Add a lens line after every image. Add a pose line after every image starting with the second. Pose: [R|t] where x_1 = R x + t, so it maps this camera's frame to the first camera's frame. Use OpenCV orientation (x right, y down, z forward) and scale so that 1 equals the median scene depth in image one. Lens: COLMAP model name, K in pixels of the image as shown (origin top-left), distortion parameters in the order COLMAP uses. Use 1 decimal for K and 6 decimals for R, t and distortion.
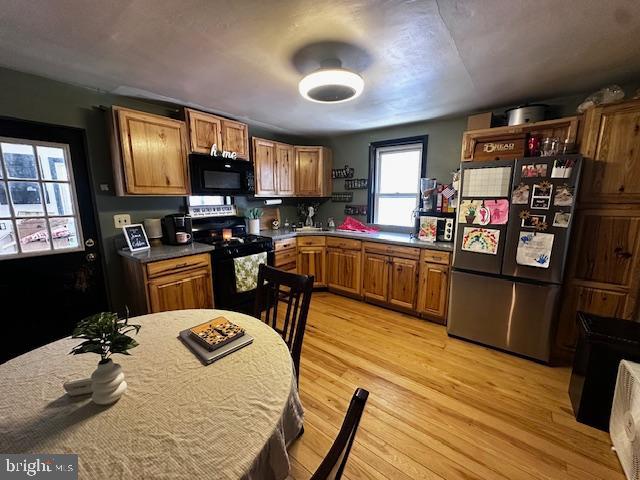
lens RADIAL K [[254.4, 0, 320.0], [0, 254.4, 240.0], [0, 0, 1]] dist [0.000552, 0.001083]
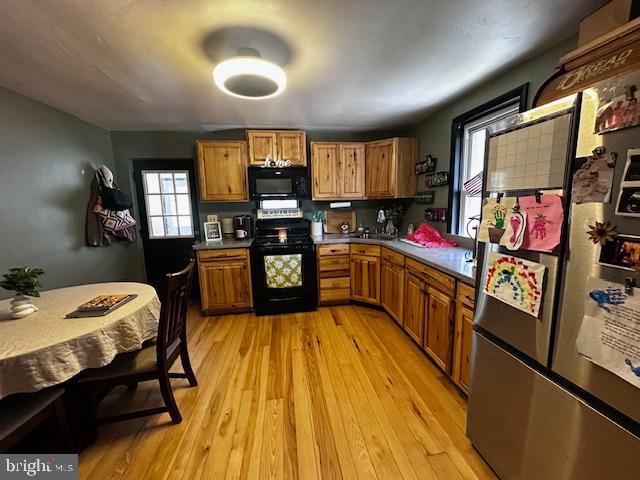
lens RADIAL K [[254.4, 0, 320.0], [0, 254.4, 240.0], [0, 0, 1]] dist [0.000552, 0.001083]
pose [[0.731262, 0.083956, -0.676910, 0.526307], [-0.092434, 0.995439, 0.023607, -0.041016], [0.675804, 0.045307, 0.735687, 0.306479]]
